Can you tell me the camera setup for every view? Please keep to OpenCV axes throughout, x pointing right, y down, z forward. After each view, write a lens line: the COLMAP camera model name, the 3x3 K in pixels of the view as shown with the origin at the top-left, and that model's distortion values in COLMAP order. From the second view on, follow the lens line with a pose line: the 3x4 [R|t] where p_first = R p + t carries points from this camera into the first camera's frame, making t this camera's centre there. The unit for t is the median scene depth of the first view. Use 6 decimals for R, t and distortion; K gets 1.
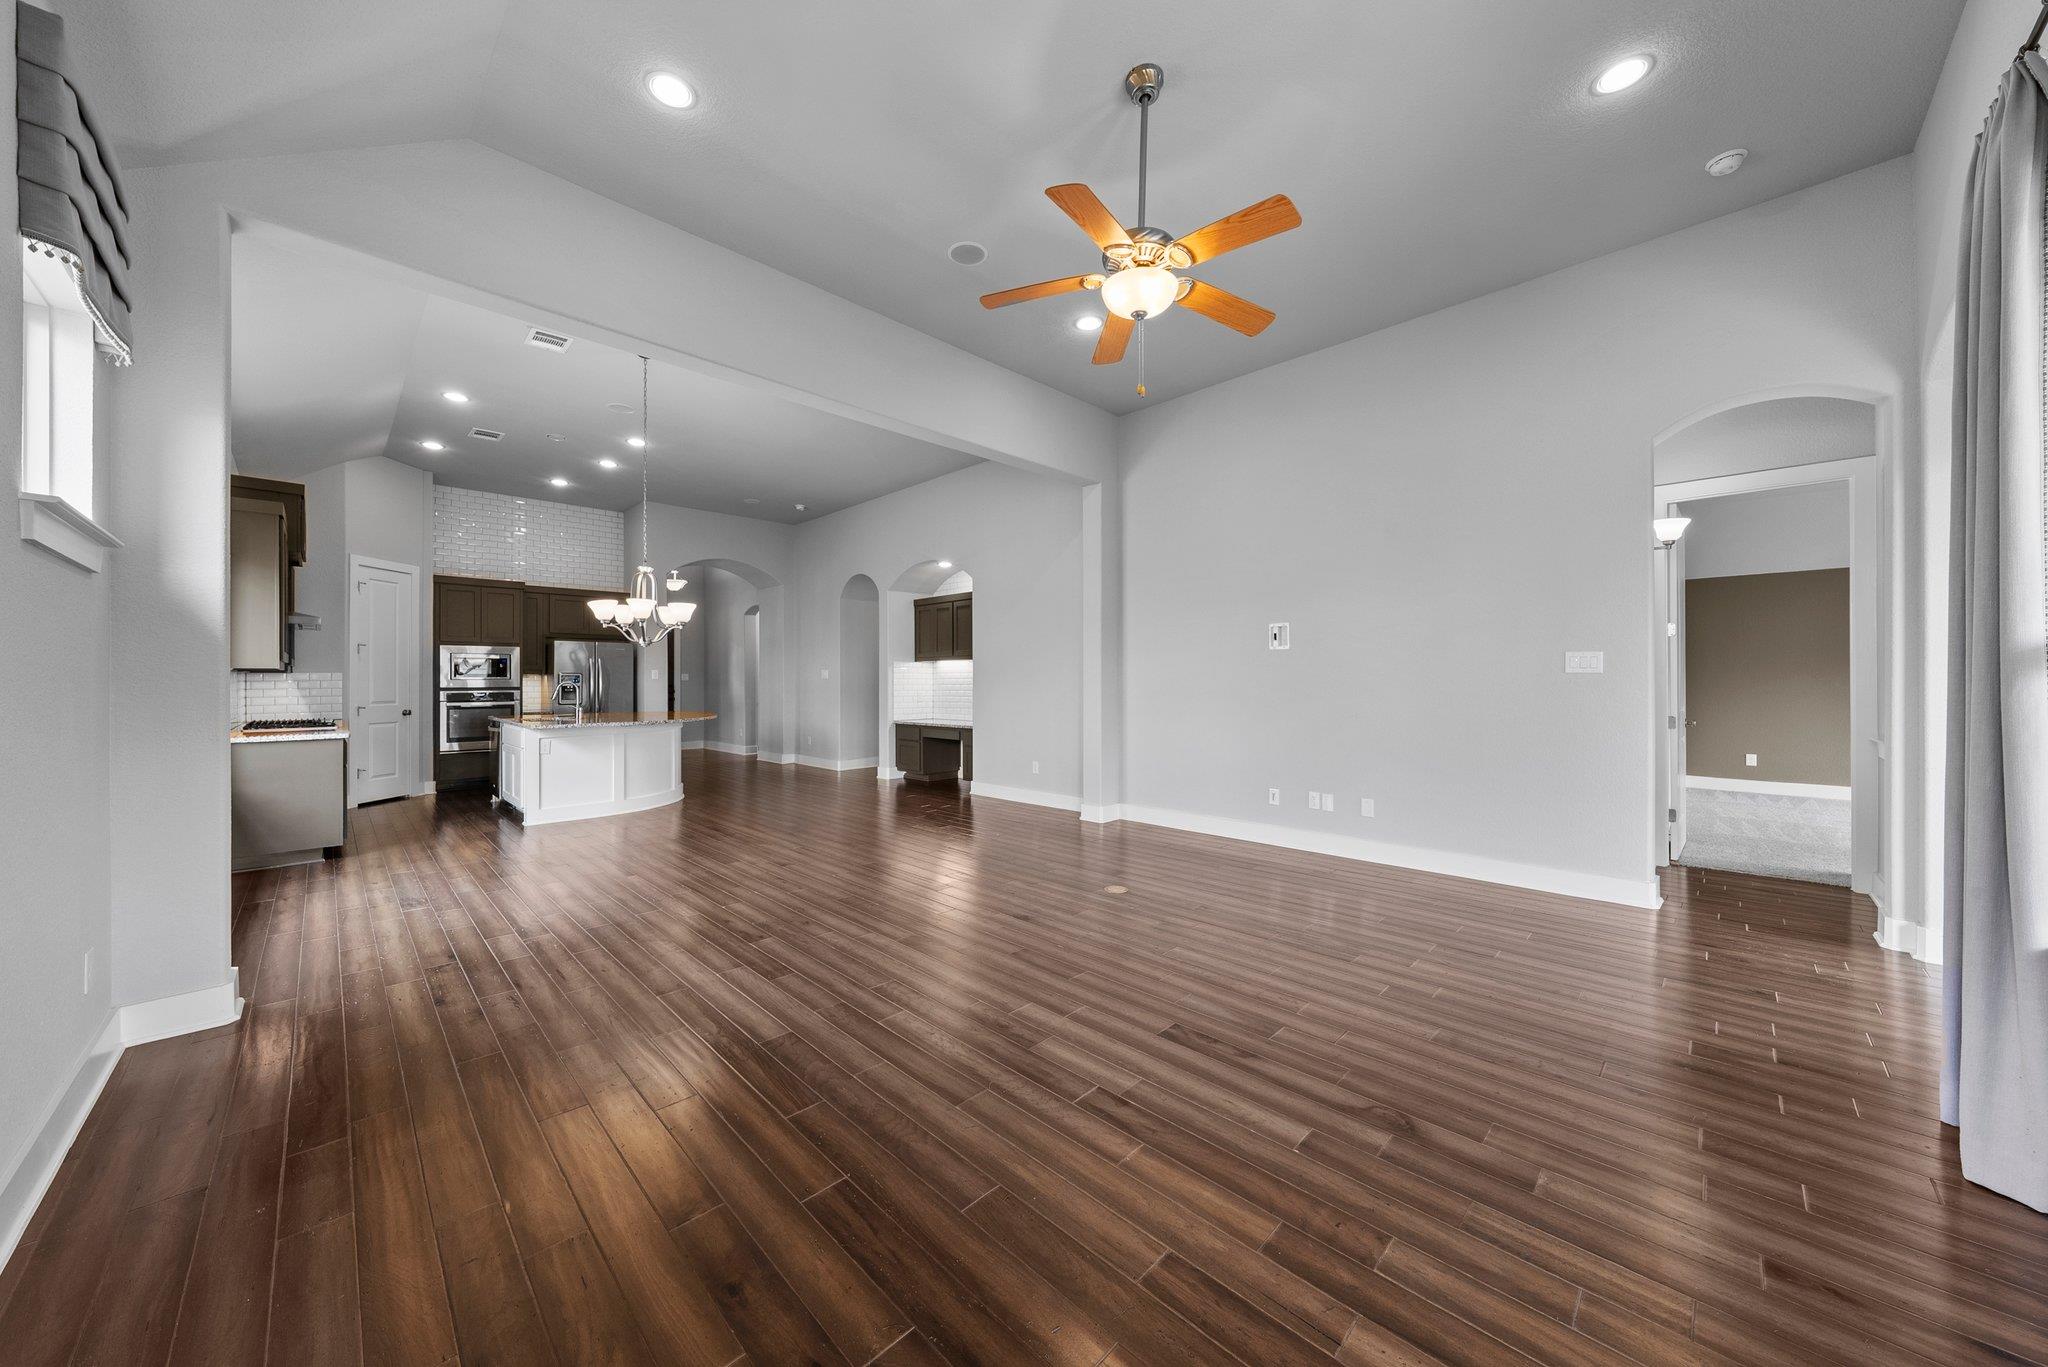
lens RADIAL K [[699.5, 0, 1028.0], [0, 699.5, 685.5], [0, 0, 1]] dist [-0.000789, -0.000042]
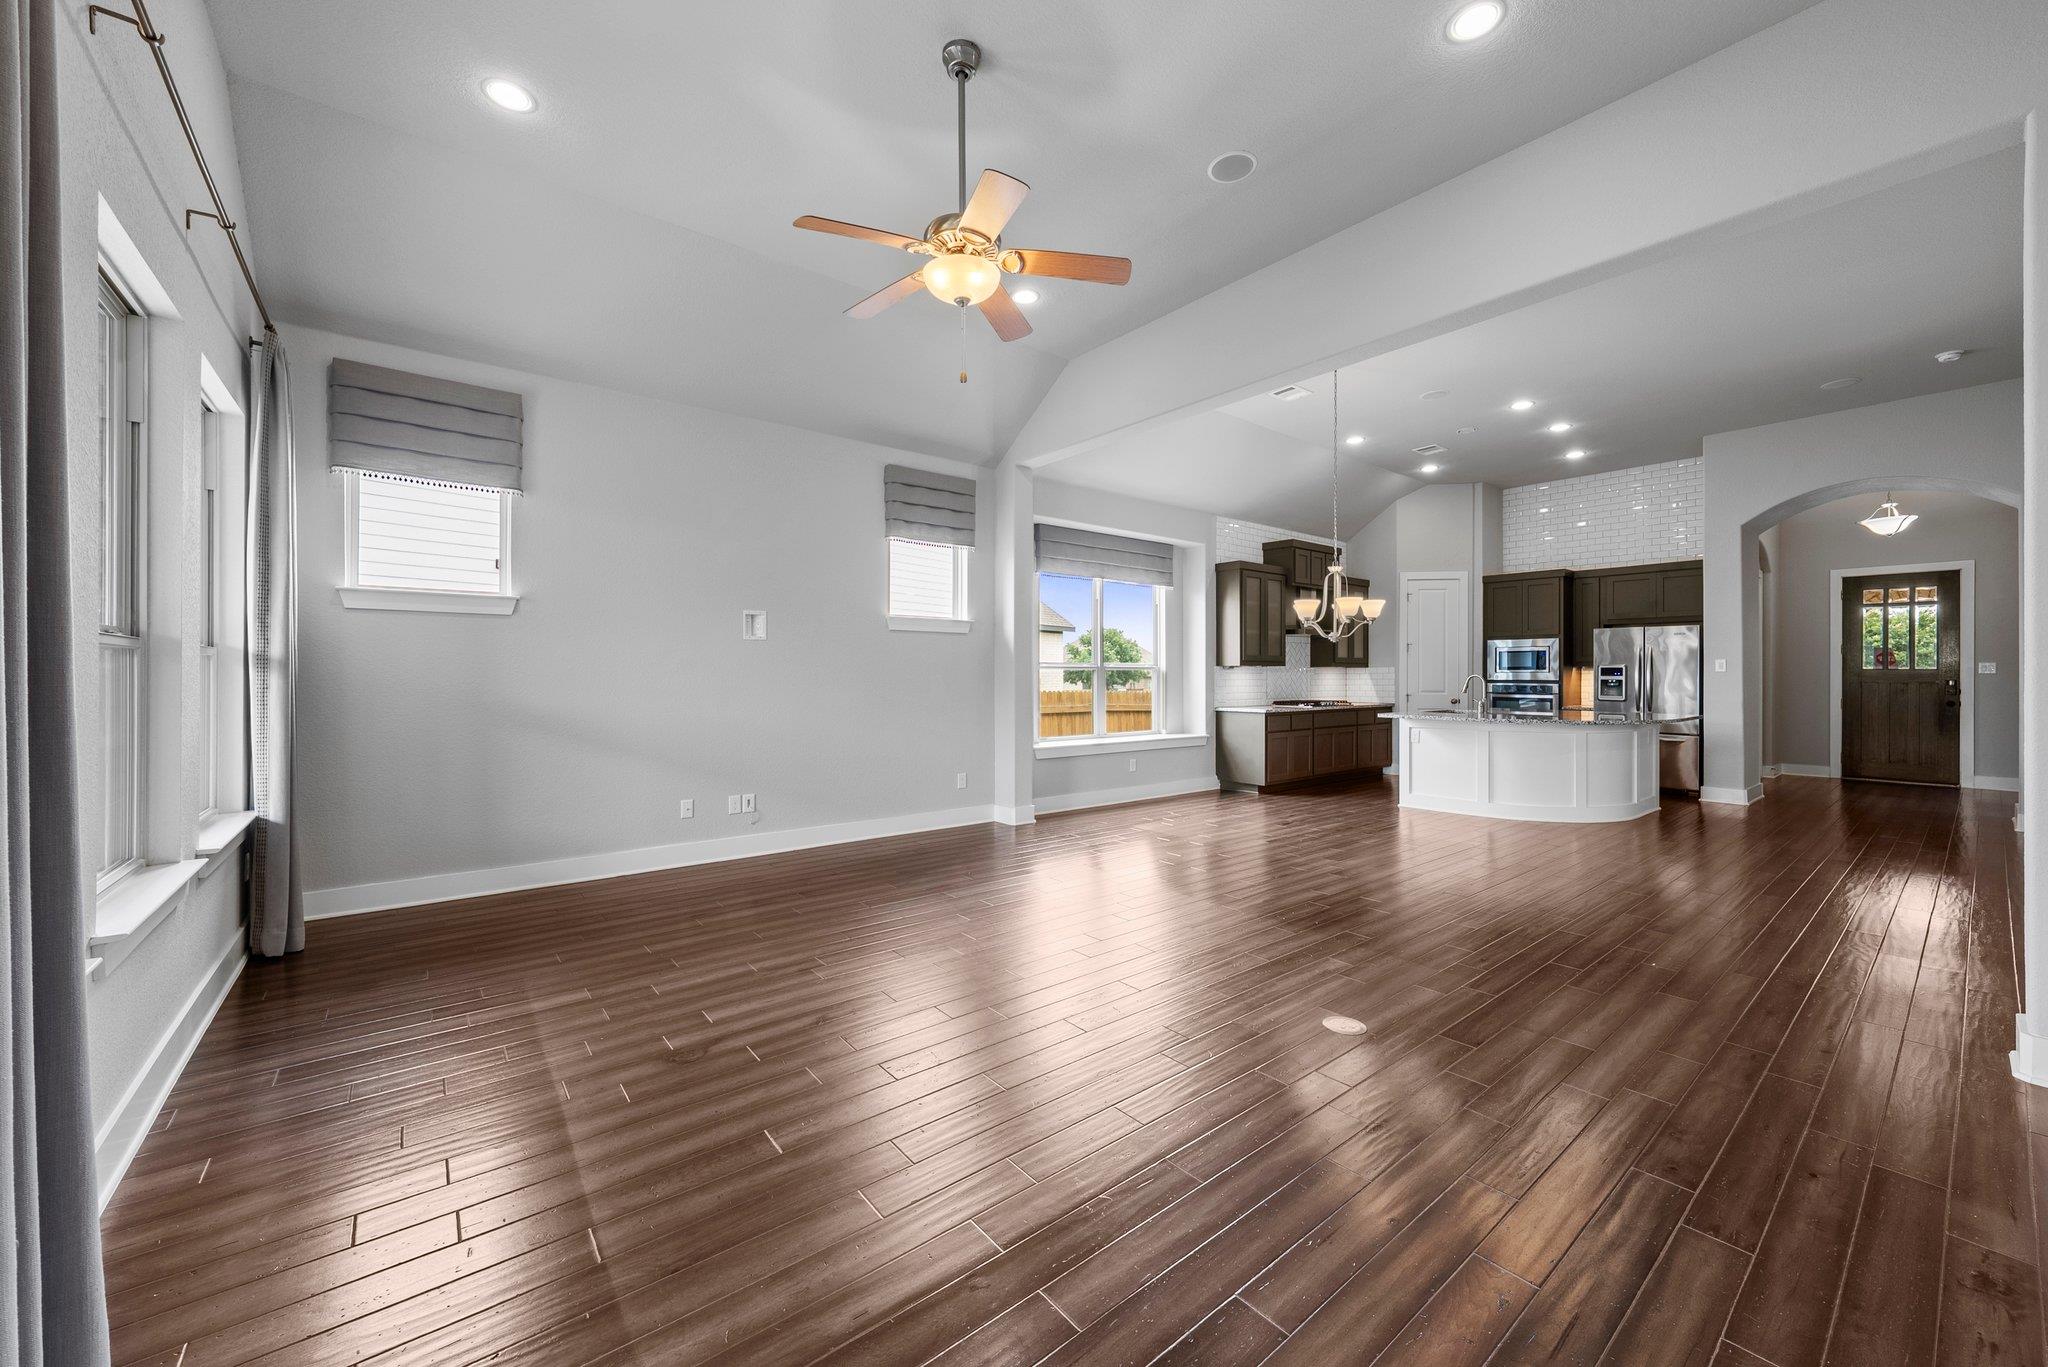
lens RADIAL K [[773.2, 0, 1022.2], [0, 773.2, 679.0], [0, 0, 1]] dist [0.001815, 0.000092]
pose [[-0.110196, 0.008099, -0.993877, 0.399938], [-0.008326, 0.999924, 0.009072, -0.003107], [0.993875, 0.009274, -0.110120, 0.393943]]
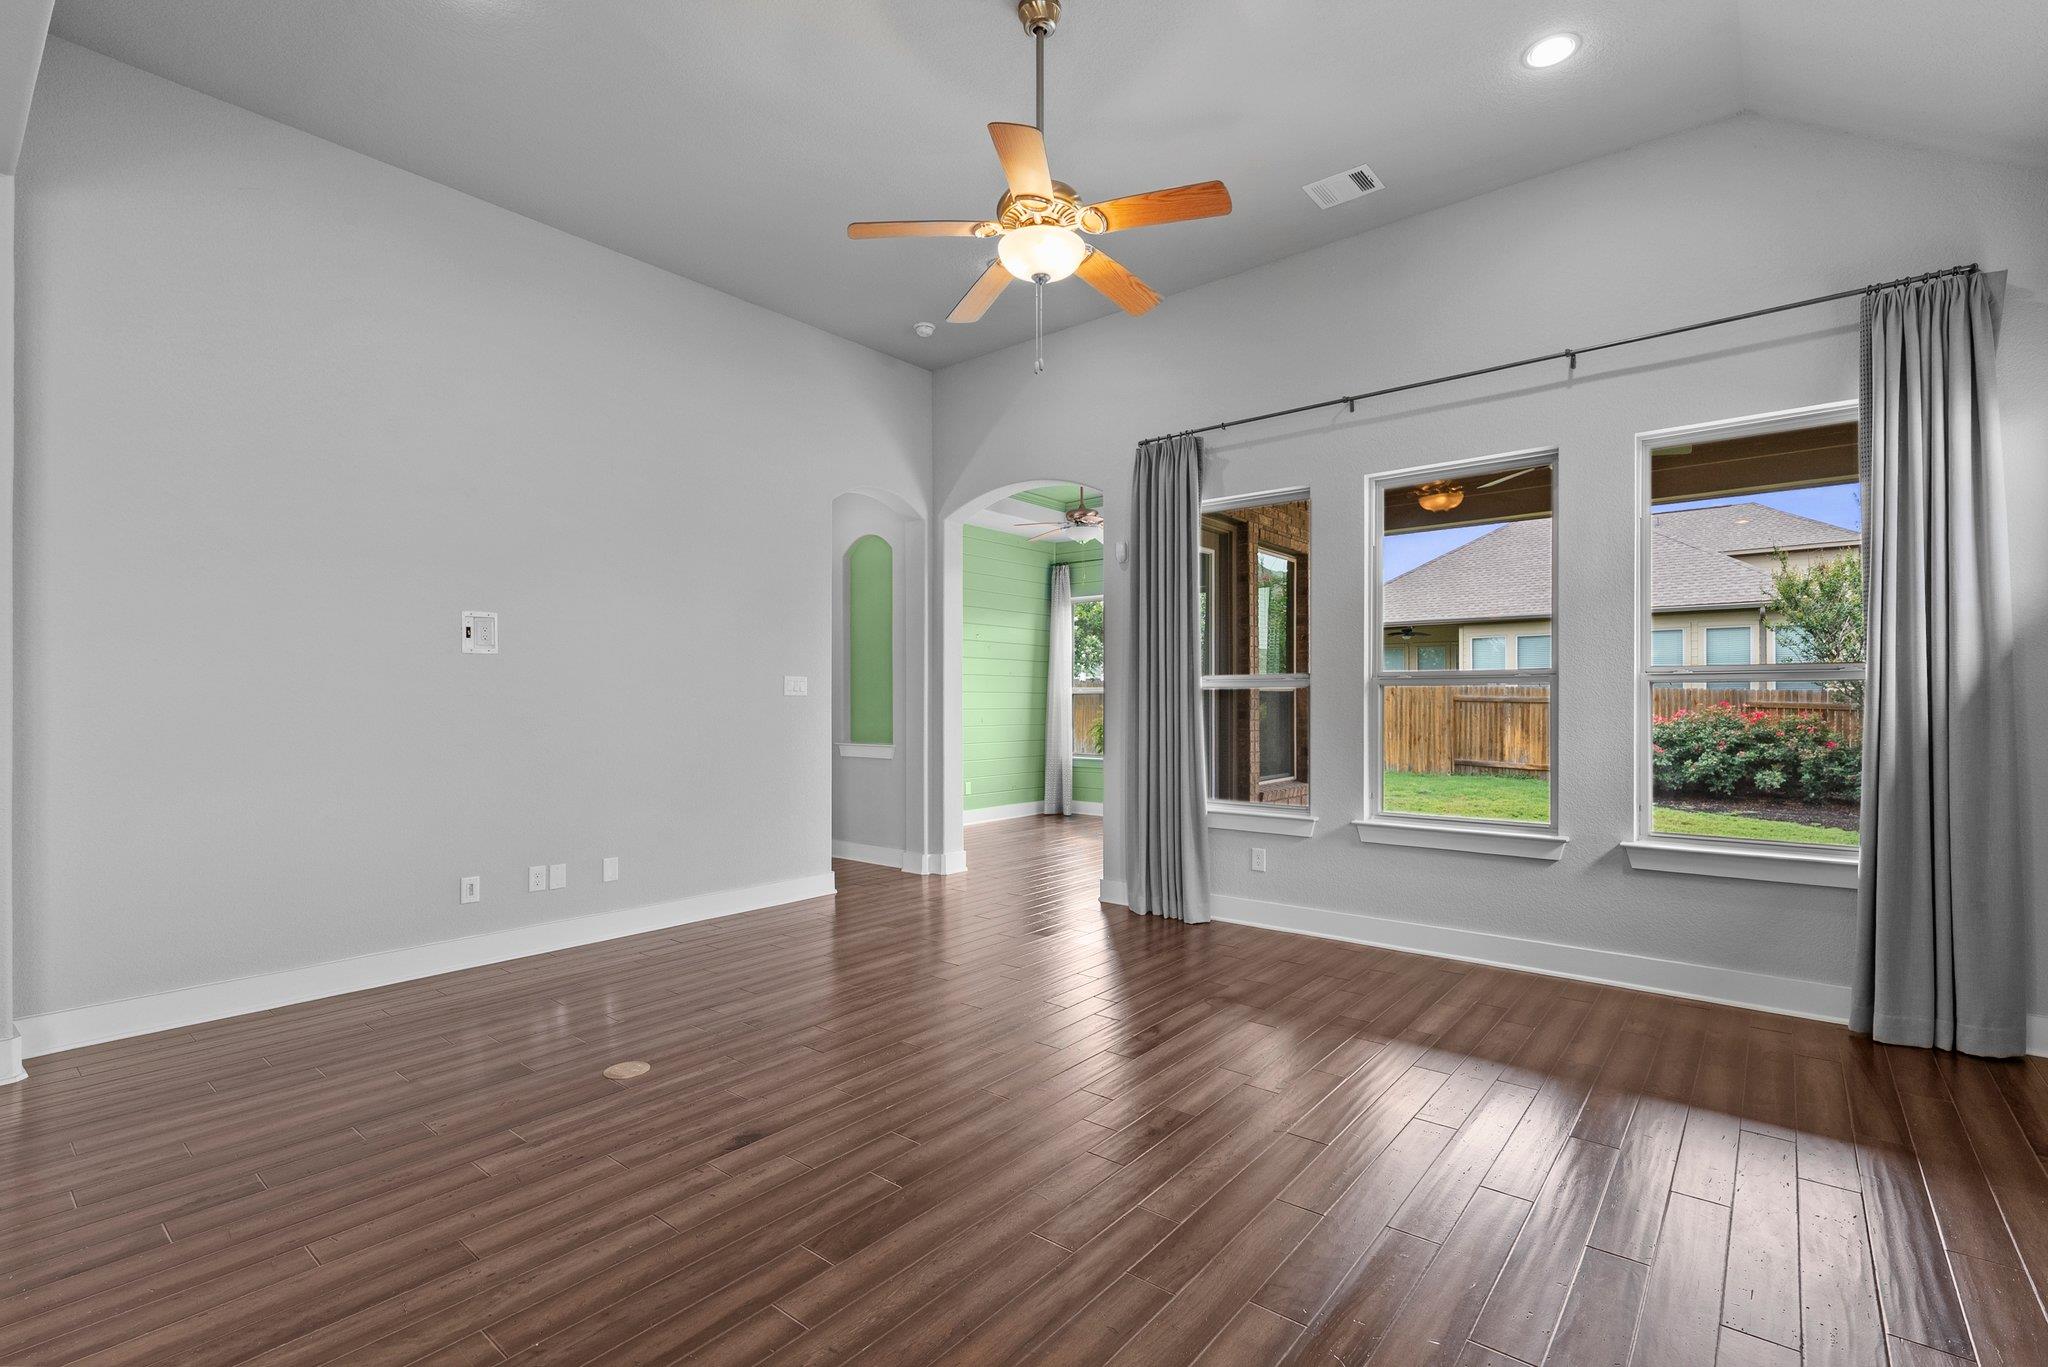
lens RADIAL K [[929.4, 0, 1018.3], [0, 929.4, 698.5], [0, 0, 1]] dist [-0.001223, -0.001155]
pose [[-0.095928, 0.011329, 0.995324, -0.319101], [0.007800, 0.999913, -0.010630, 0.001623], [-0.995358, 0.006744, -0.096008, 0.370782]]
